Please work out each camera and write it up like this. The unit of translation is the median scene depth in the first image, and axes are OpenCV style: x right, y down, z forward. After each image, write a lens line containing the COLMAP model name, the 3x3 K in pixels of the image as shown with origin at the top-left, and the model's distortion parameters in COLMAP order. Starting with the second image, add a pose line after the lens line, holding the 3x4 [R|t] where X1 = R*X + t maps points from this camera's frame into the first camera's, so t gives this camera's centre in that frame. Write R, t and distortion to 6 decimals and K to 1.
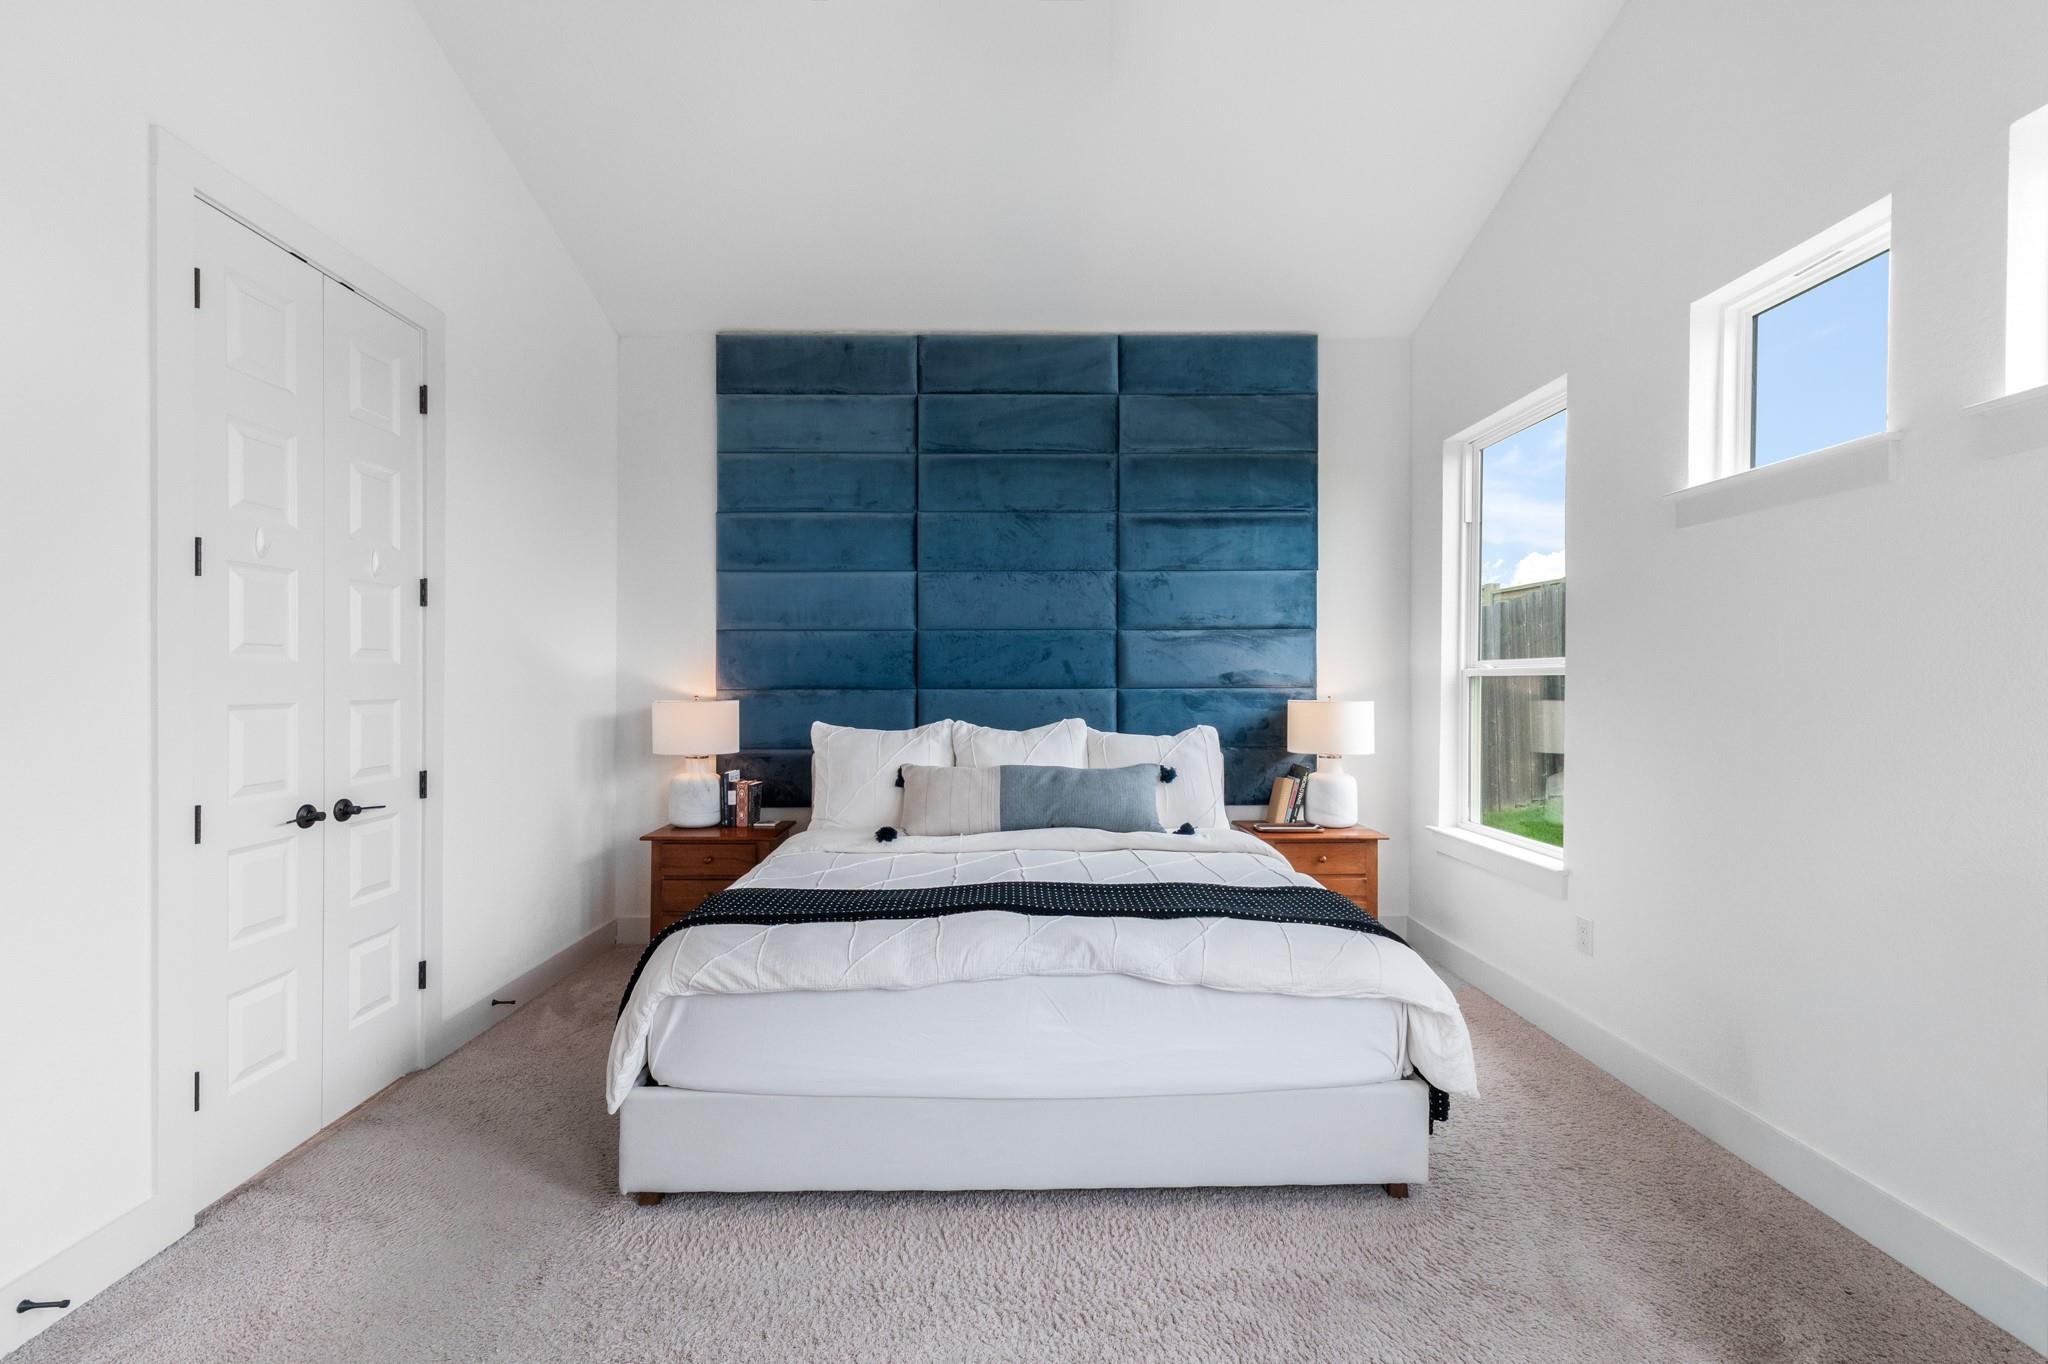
lens RADIAL K [[870.0, 0, 1021.3], [0, 870.0, 679.2], [0, 0, 1]] dist [0.003178, -0.000409]
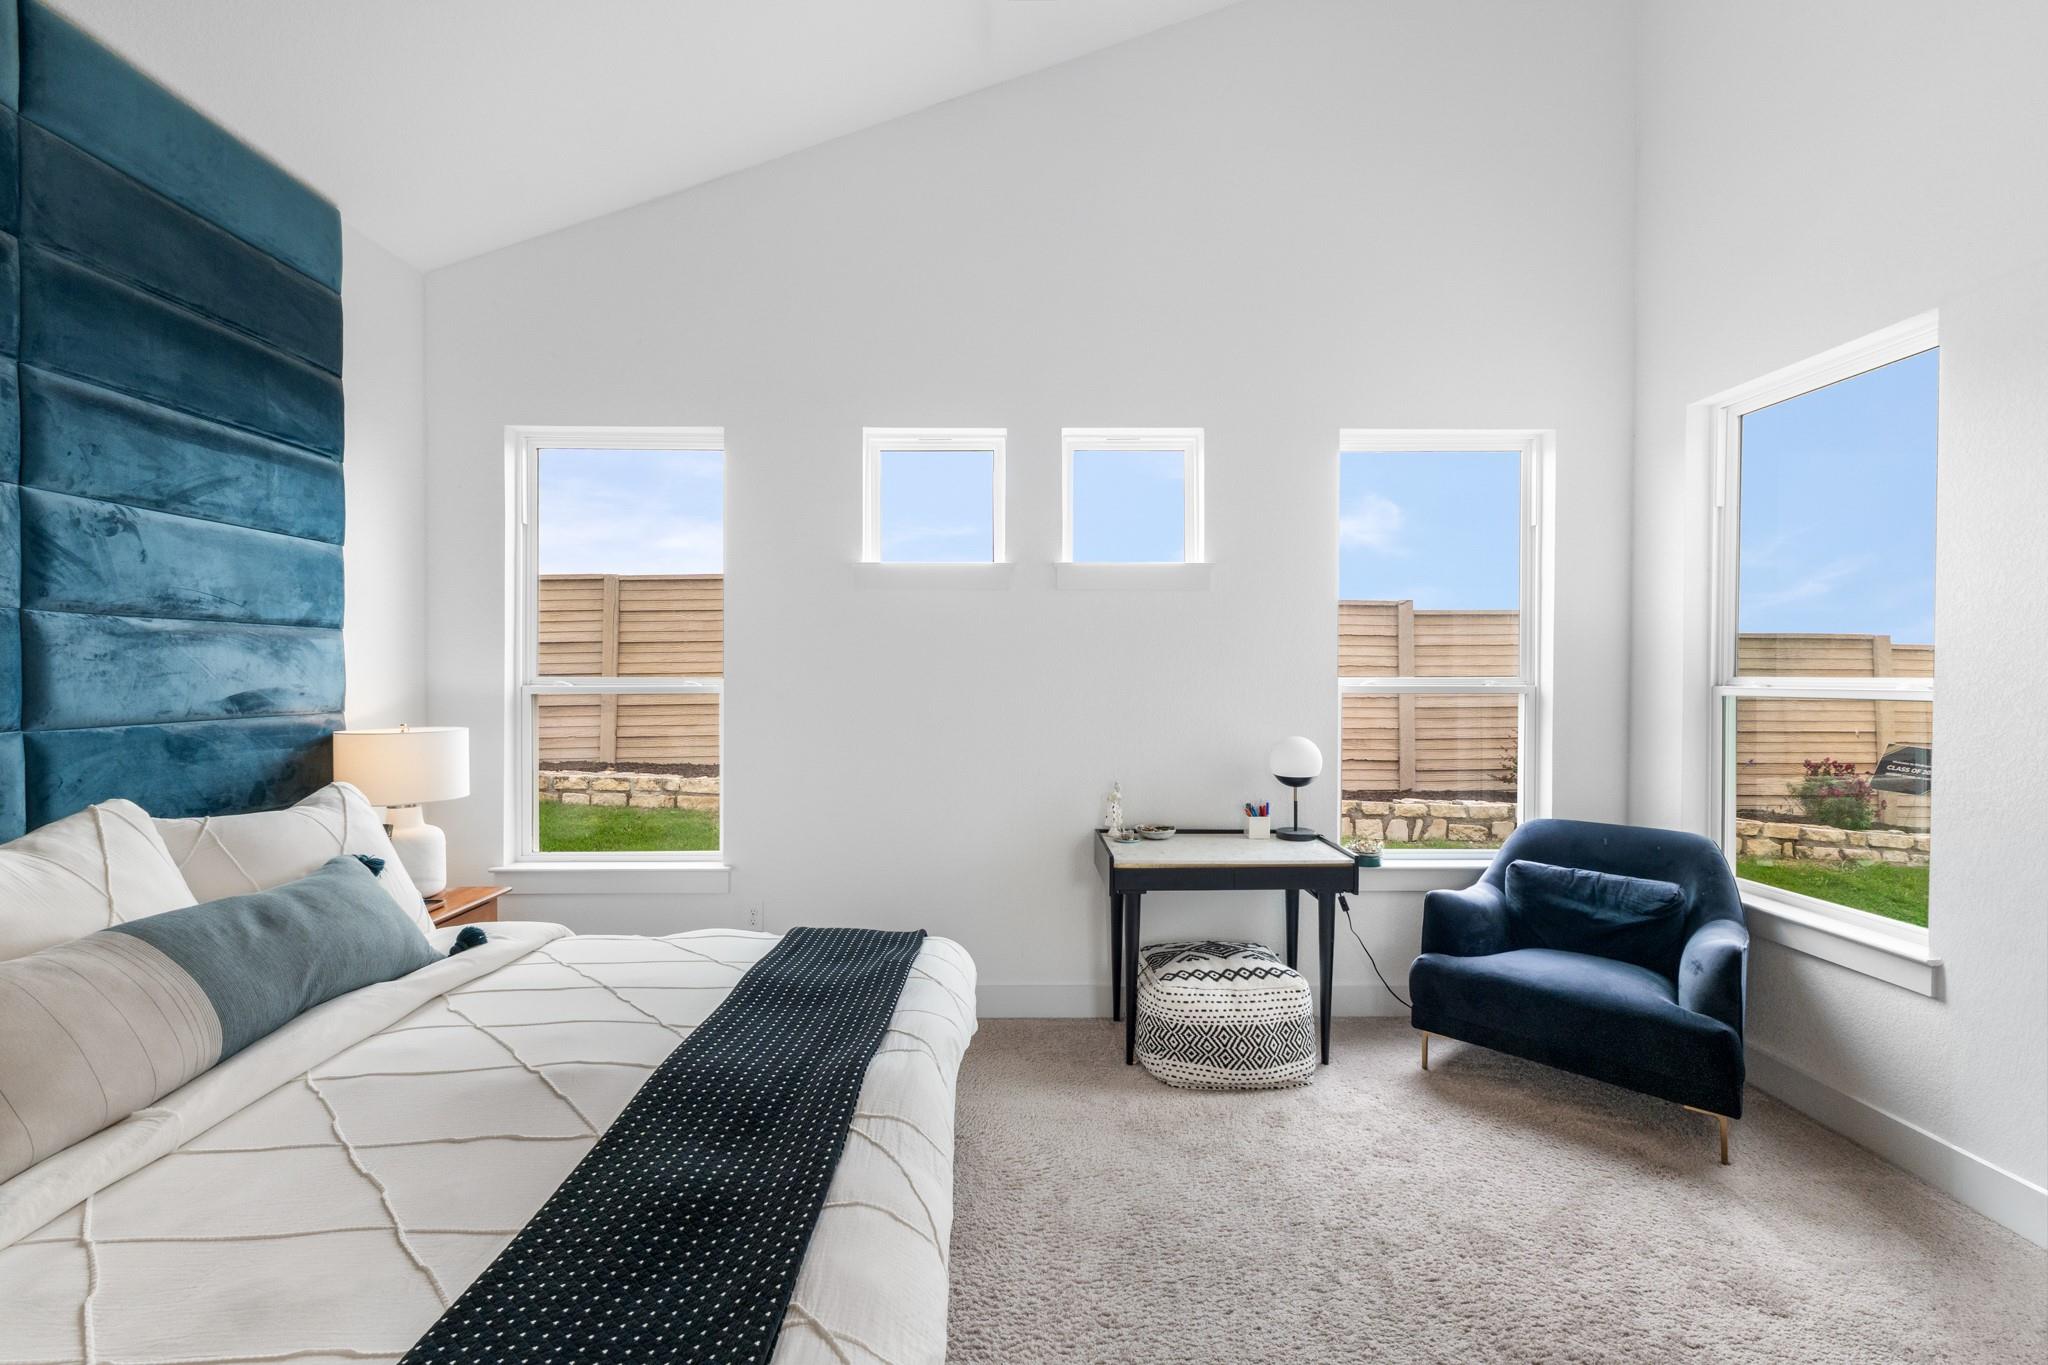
lens RADIAL K [[870.0, 0, 1020.9], [0, 870.0, 678.8], [0, 0, 1]] dist [0.003178, -0.000409]
pose [[0.001433, -0.001932, 0.999997, -0.371081], [-0.006308, 0.999978, 0.001941, -0.022825], [-0.999979, -0.006311, 0.001421, 0.454337]]
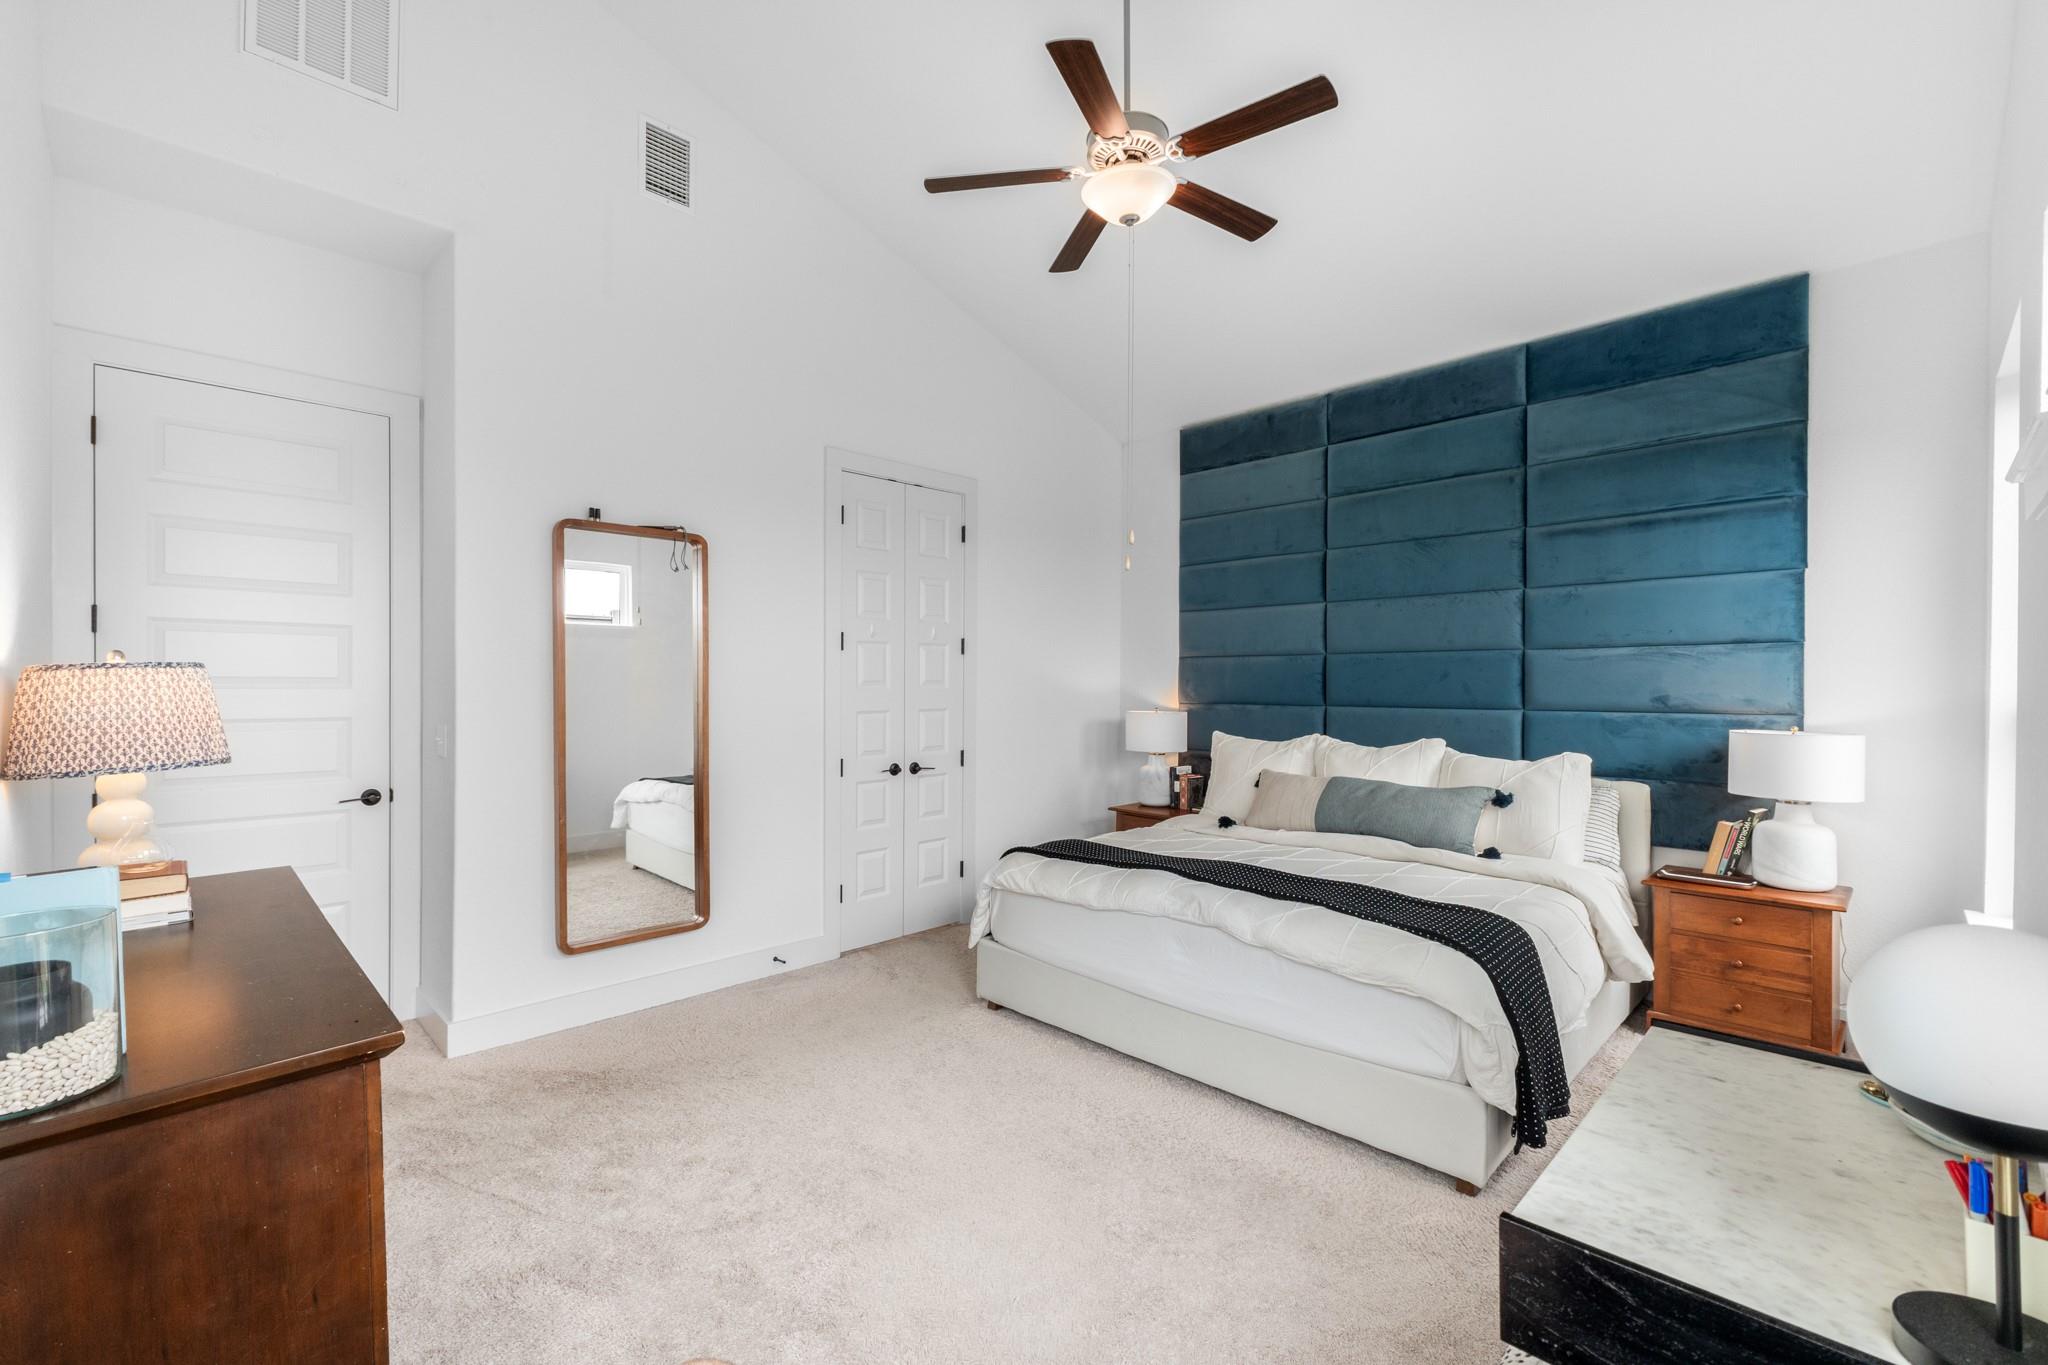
lens RADIAL K [[870.0, 0, 1023.3], [0, 870.0, 686.1], [0, 0, 1]] dist [0.003178, -0.000409]
pose [[0.698539, 0.005230, -0.715553, 0.418324], [-0.001727, 0.999983, 0.005623, -0.020831], [0.715570, -0.002692, 0.698536, -0.074816]]
